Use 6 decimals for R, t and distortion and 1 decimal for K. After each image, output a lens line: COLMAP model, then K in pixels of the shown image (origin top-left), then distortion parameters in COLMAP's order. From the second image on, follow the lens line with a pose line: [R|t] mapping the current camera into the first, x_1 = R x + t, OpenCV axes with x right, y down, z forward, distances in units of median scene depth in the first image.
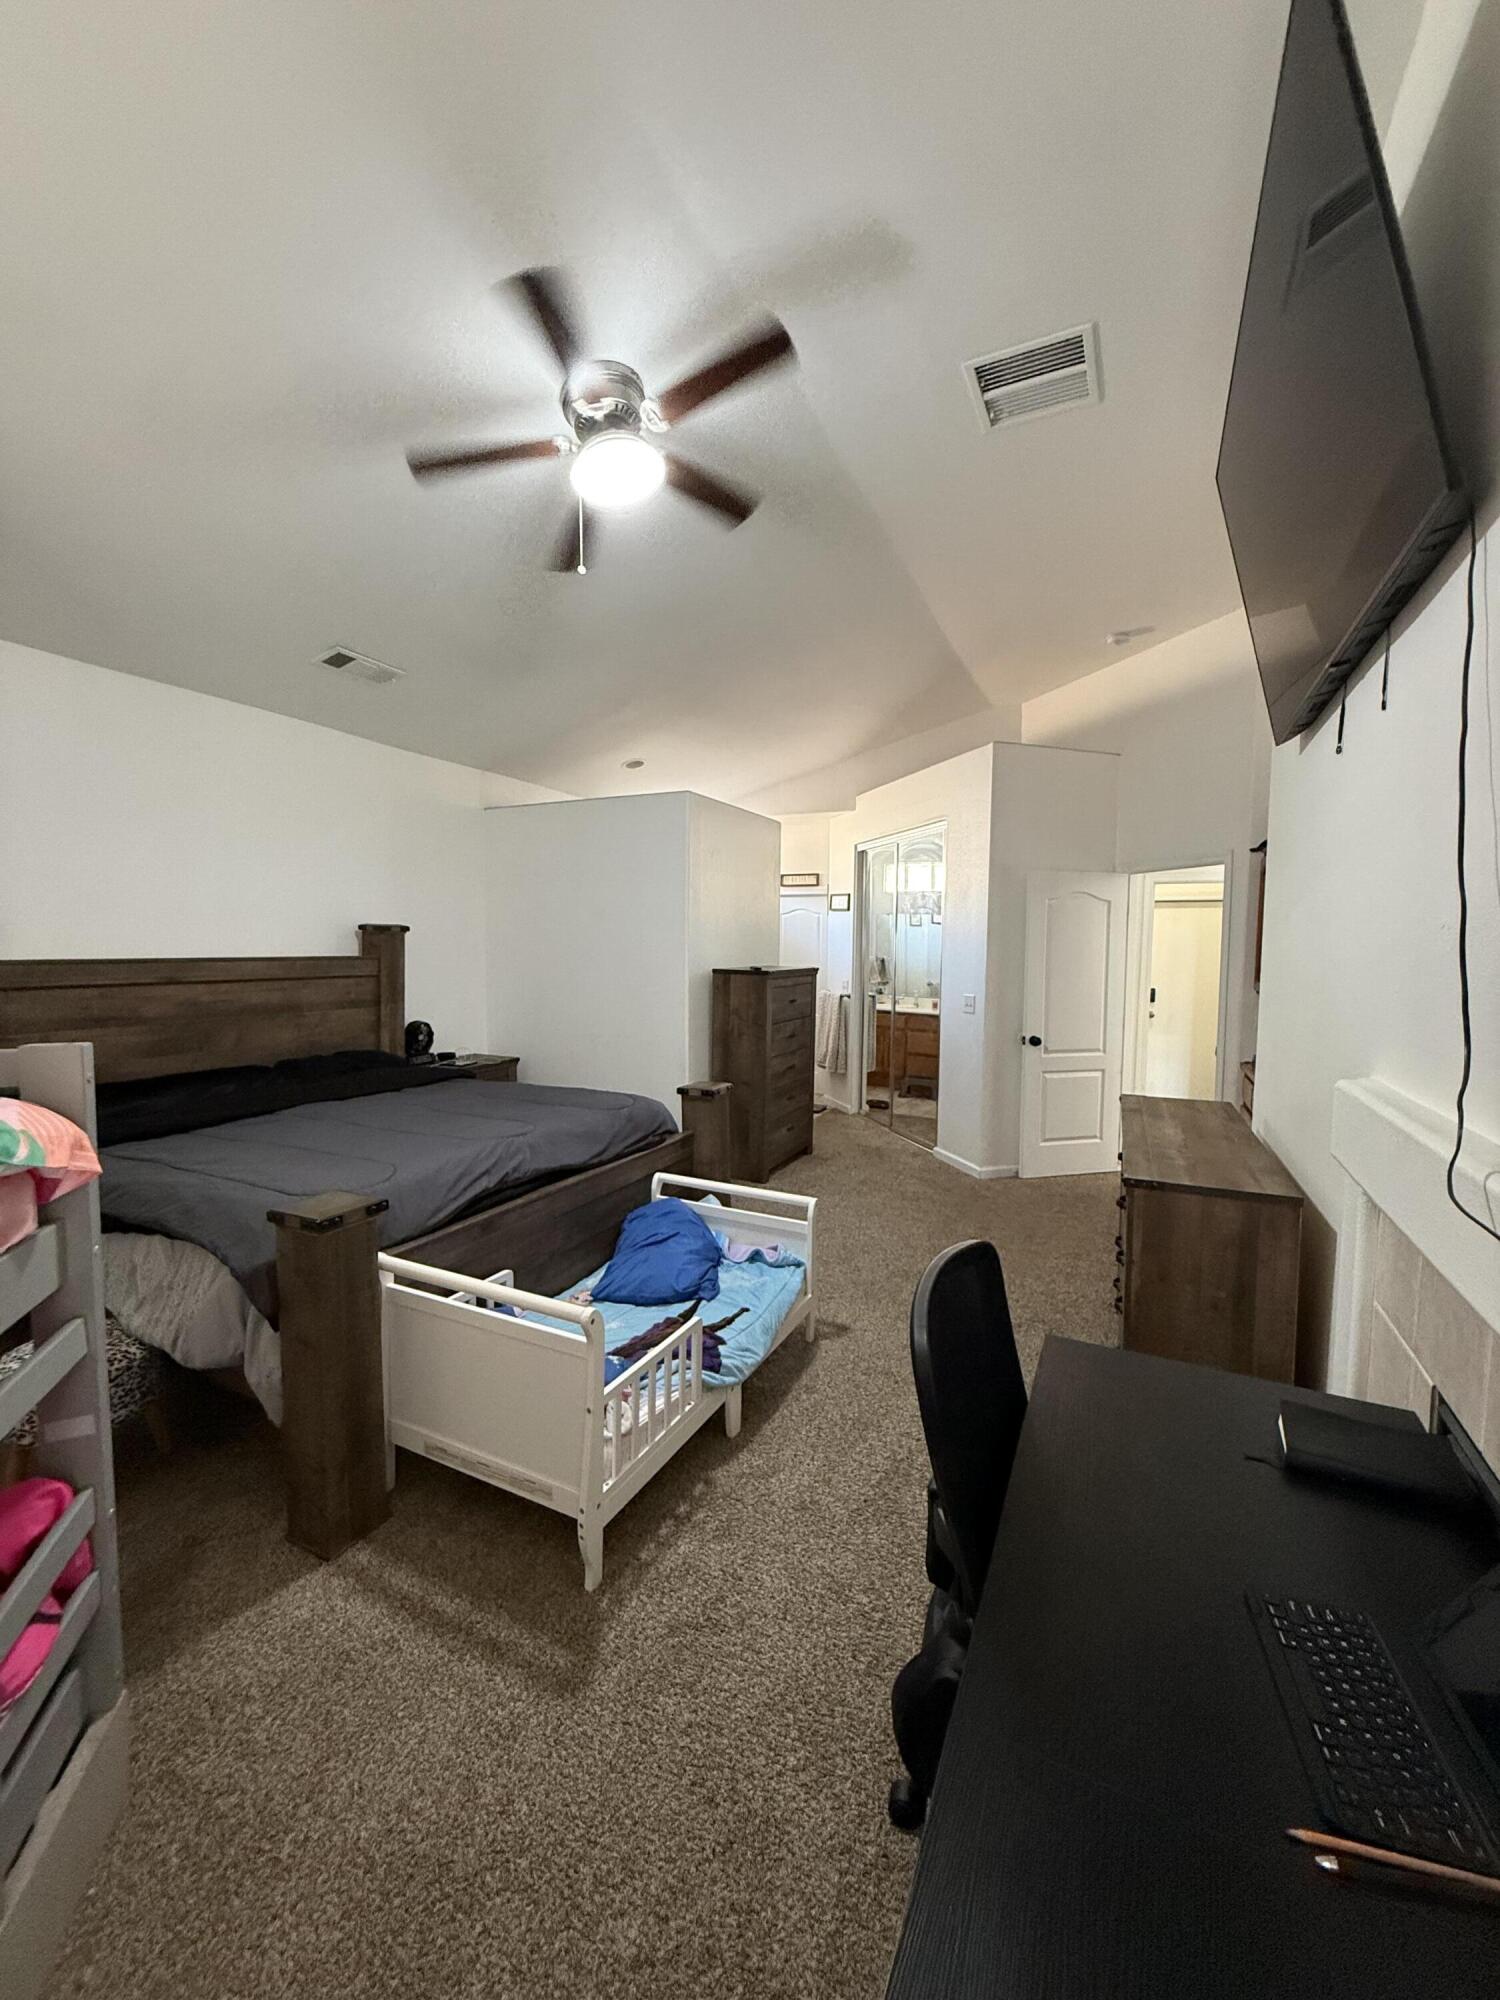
lens RADIAL K [[796.2, 0, 751.7], [0, 796.2, 995.4], [0, 0, 1]] dist [0.001583, -0.000131]
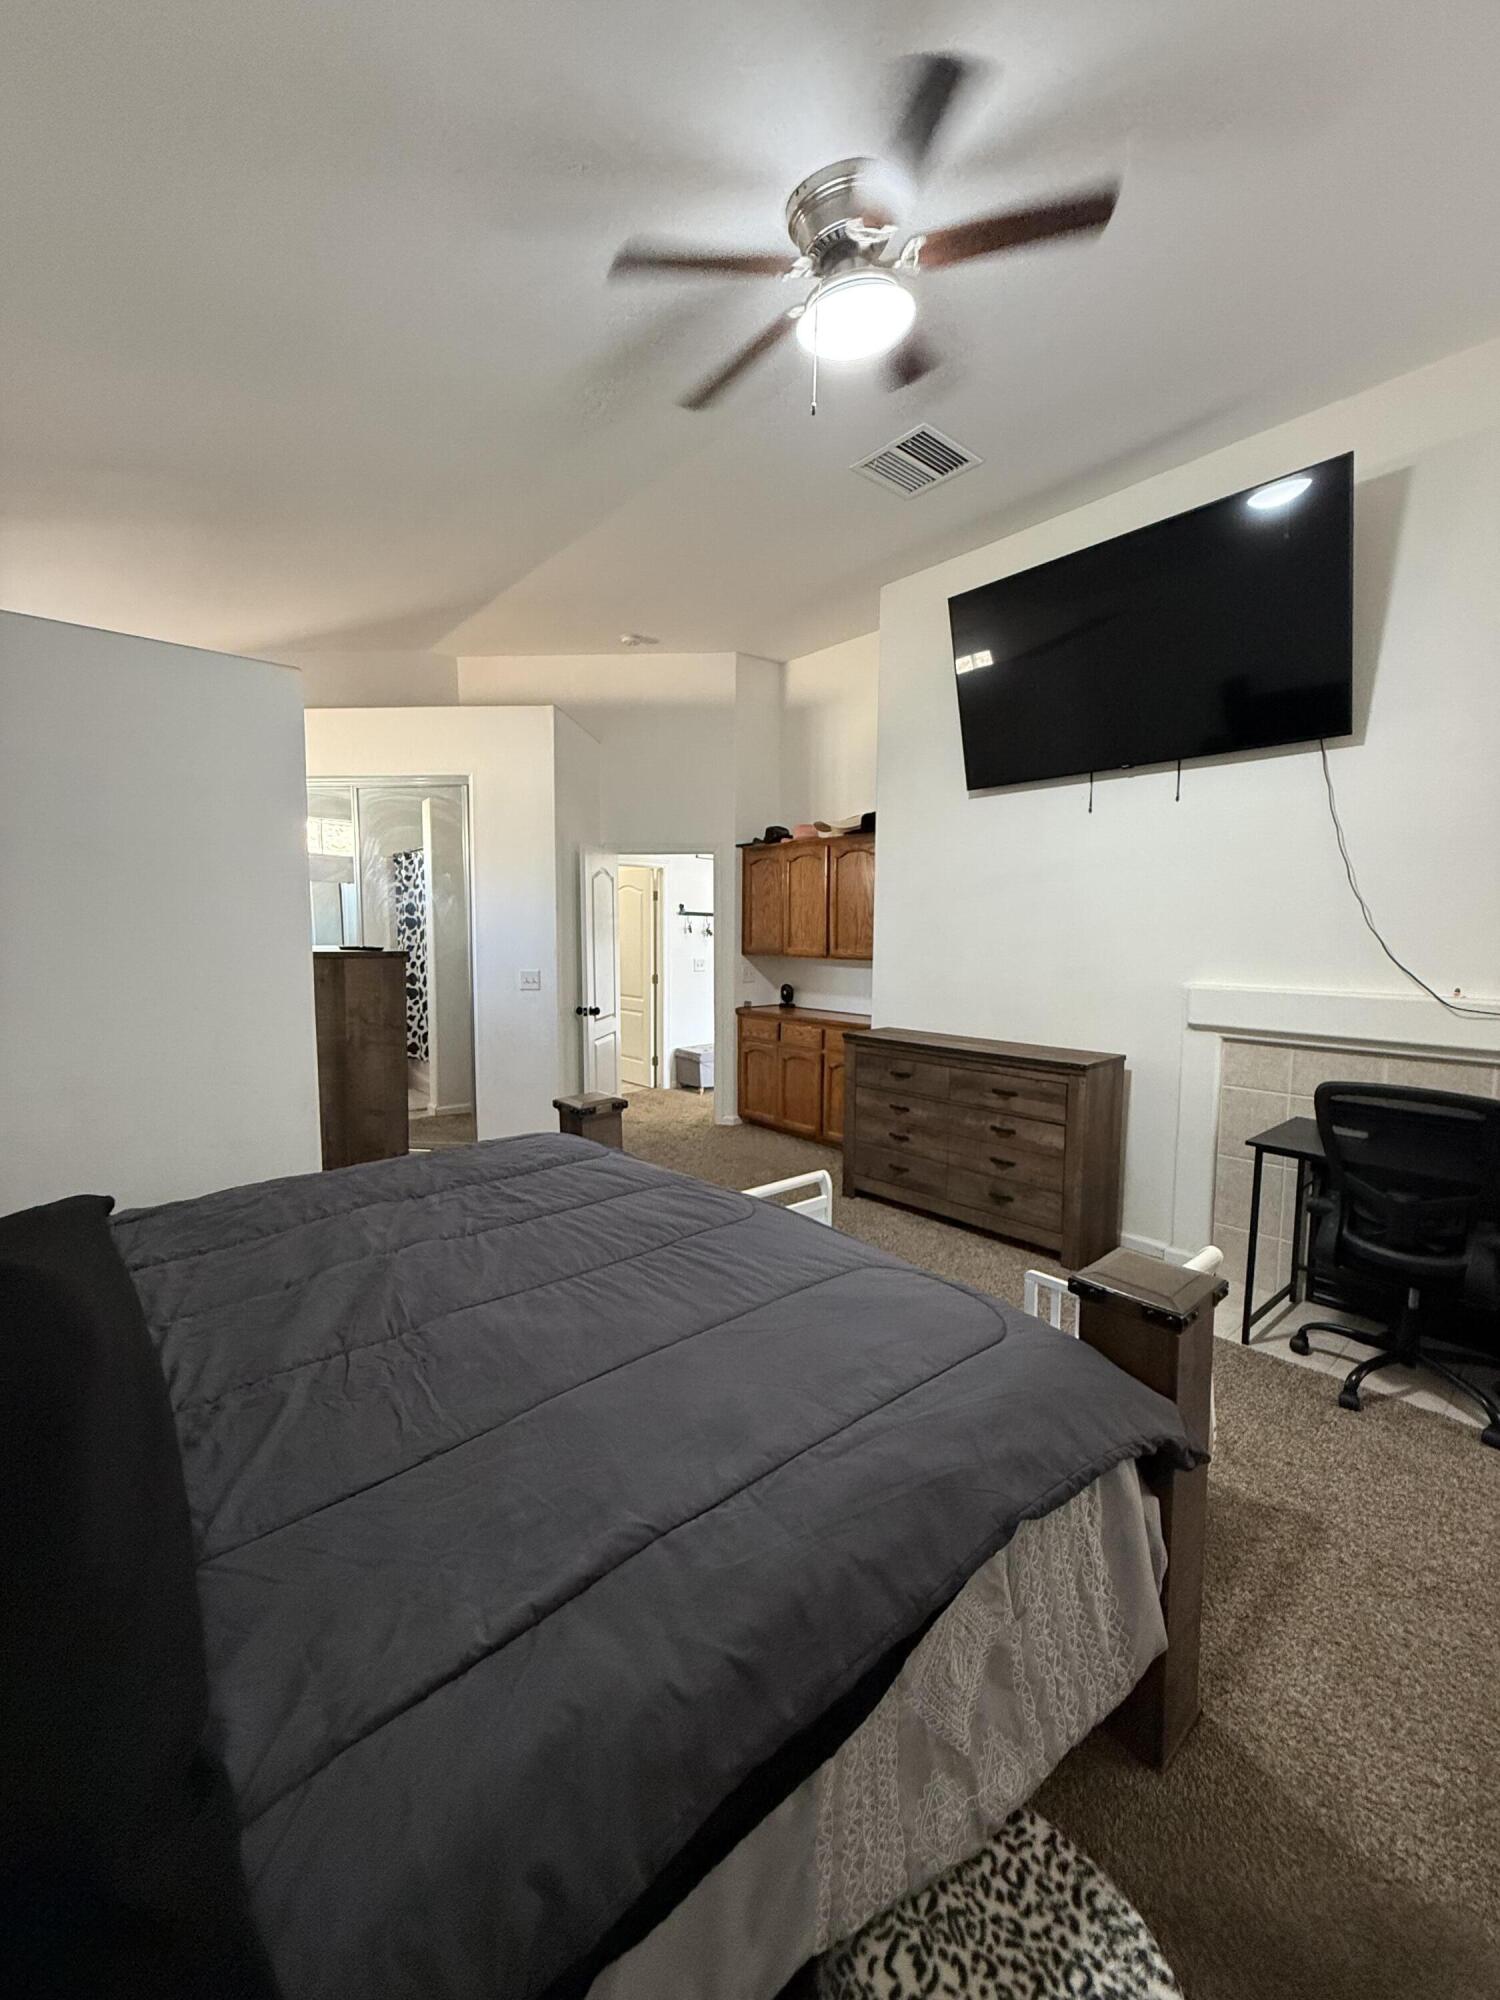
lens RADIAL K [[796.6, 0, 750.9], [0, 796.6, 997.1], [0, 0, 1]] dist [0.000253, 0.000141]
pose [[0.388138, -0.084575, 0.917712, -0.618481], [0.050624, 0.996233, 0.070401, -0.027676], [-0.920210, 0.019133, 0.390957, 0.496722]]
